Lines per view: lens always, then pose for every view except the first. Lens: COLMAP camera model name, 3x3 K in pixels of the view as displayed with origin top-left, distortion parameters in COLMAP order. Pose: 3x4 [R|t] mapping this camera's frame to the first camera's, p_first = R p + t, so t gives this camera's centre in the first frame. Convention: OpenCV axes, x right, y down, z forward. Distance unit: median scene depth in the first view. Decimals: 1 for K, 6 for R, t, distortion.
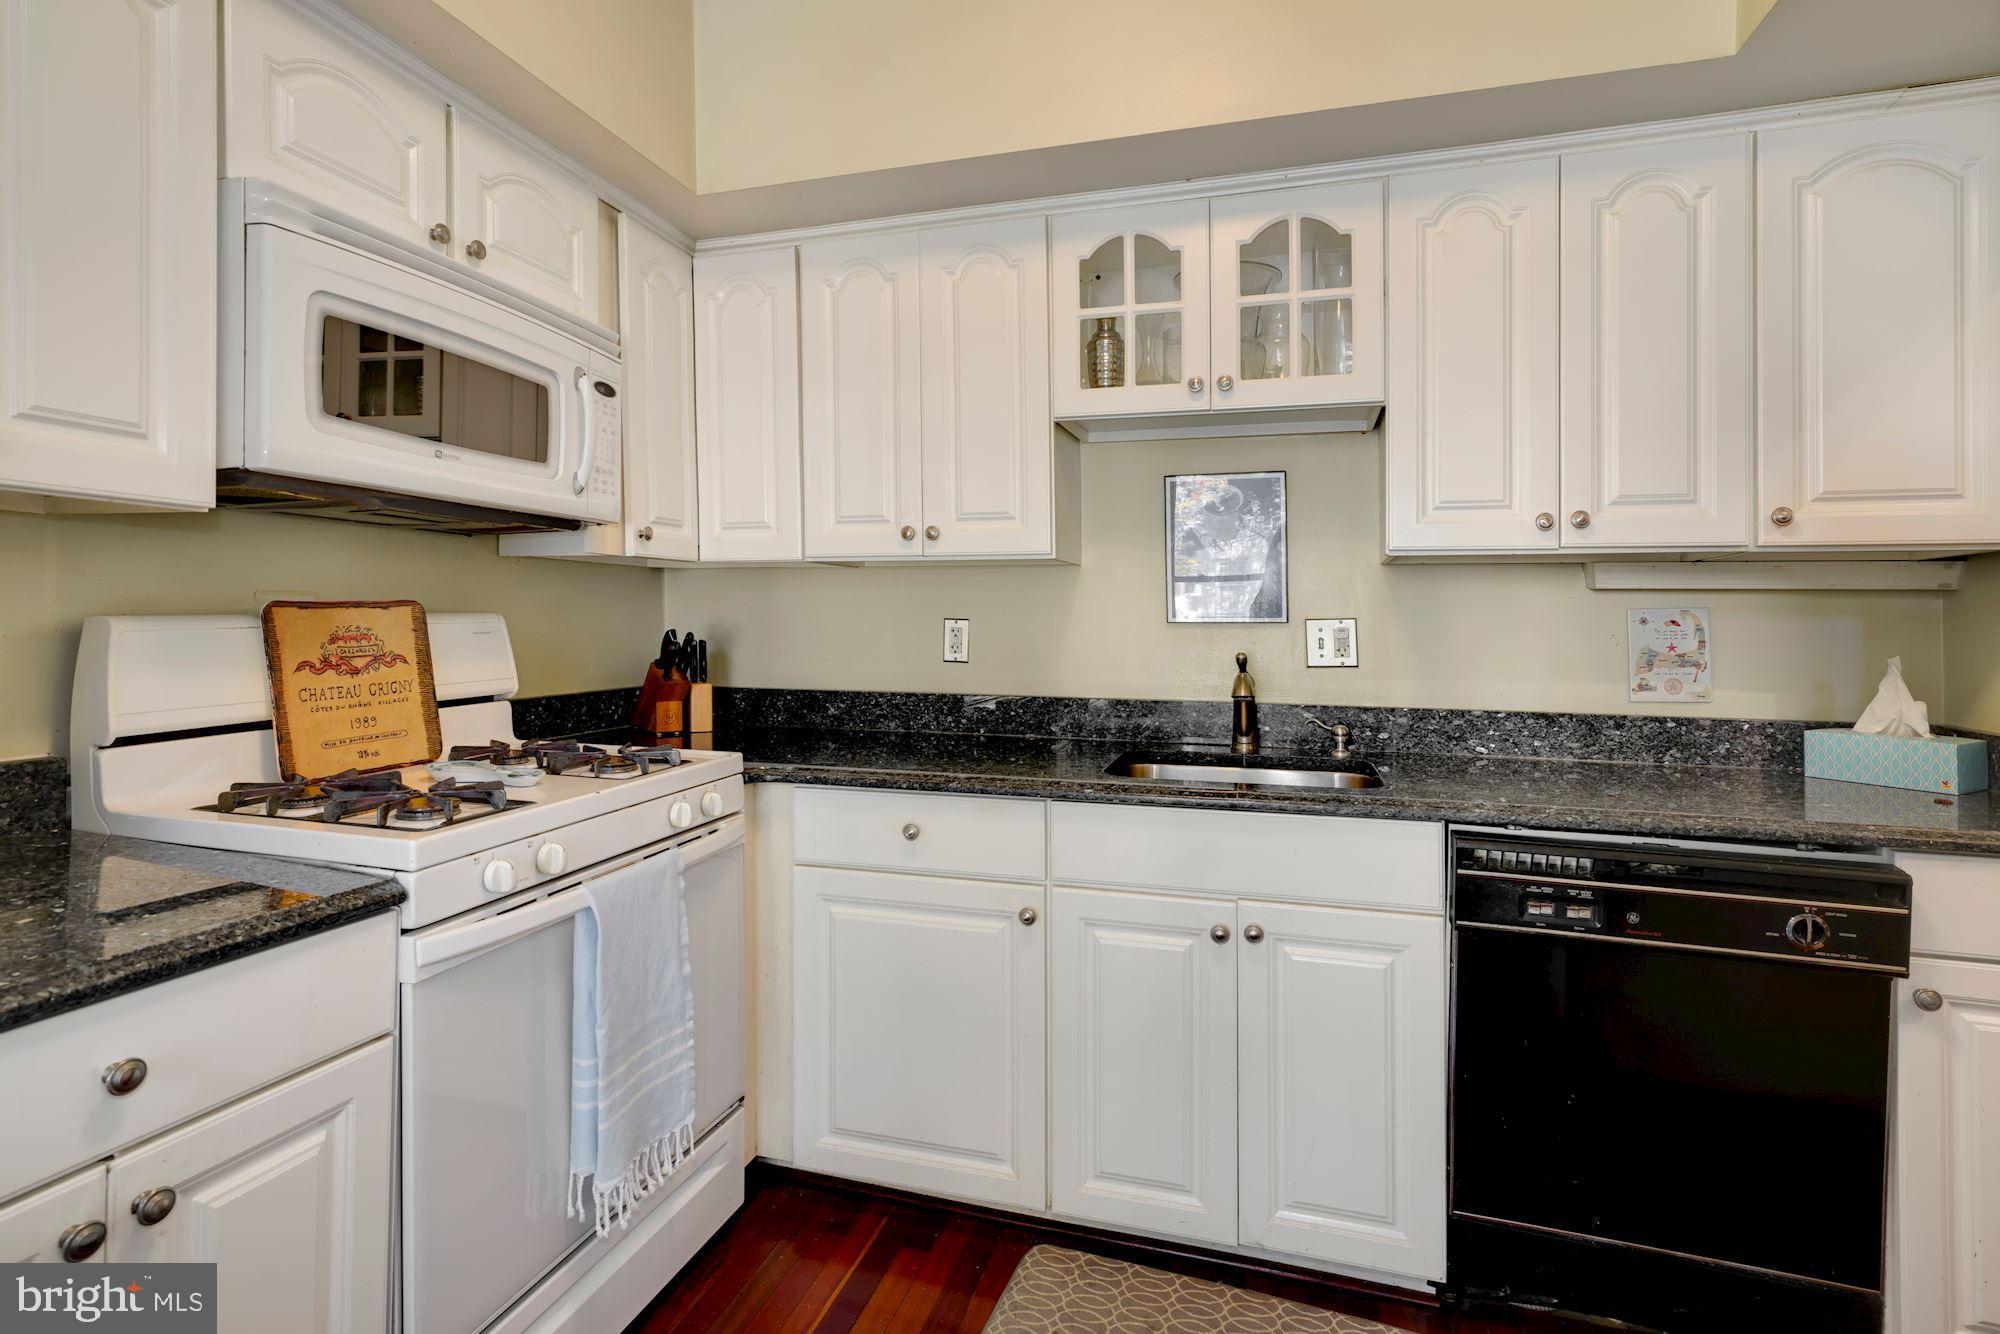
lens RADIAL K [[964.0, 0, 1000.5], [0, 964.0, 600.2], [0, 0, 1]] dist [-0.028110, 0.022133]
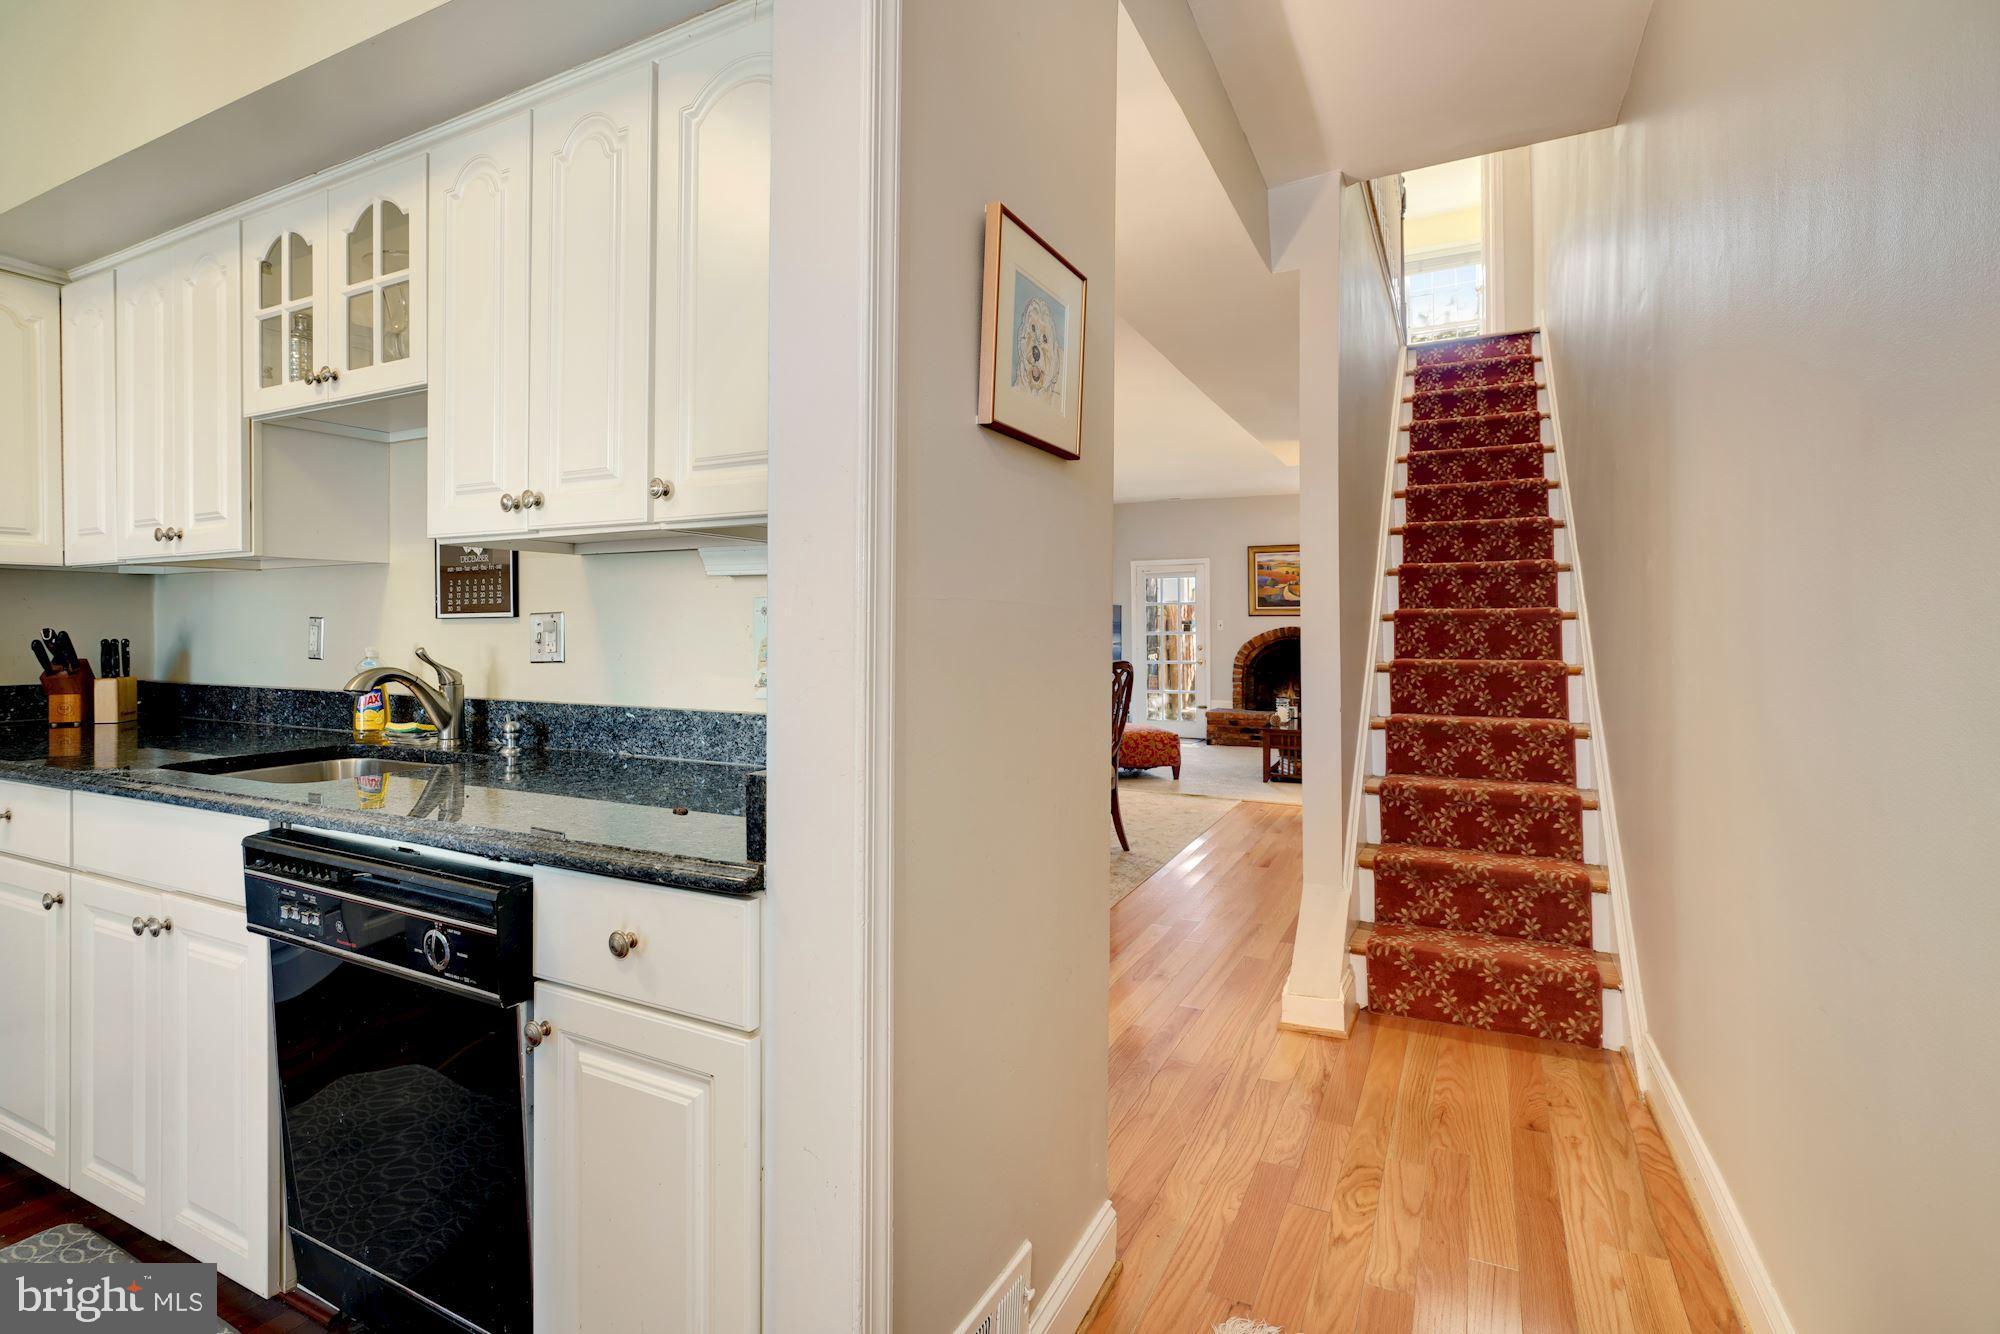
lens RADIAL K [[967.8, 0, 971.8], [0, 967.8, 603.6], [0, 0, 1]] dist [-0.000458, -0.000242]
pose [[0.981523, -0.013078, -0.190898, 1.066875], [0.013204, 0.999913, -0.000610, 0.019610], [0.190889, -0.001922, 0.981610, 0.142262]]
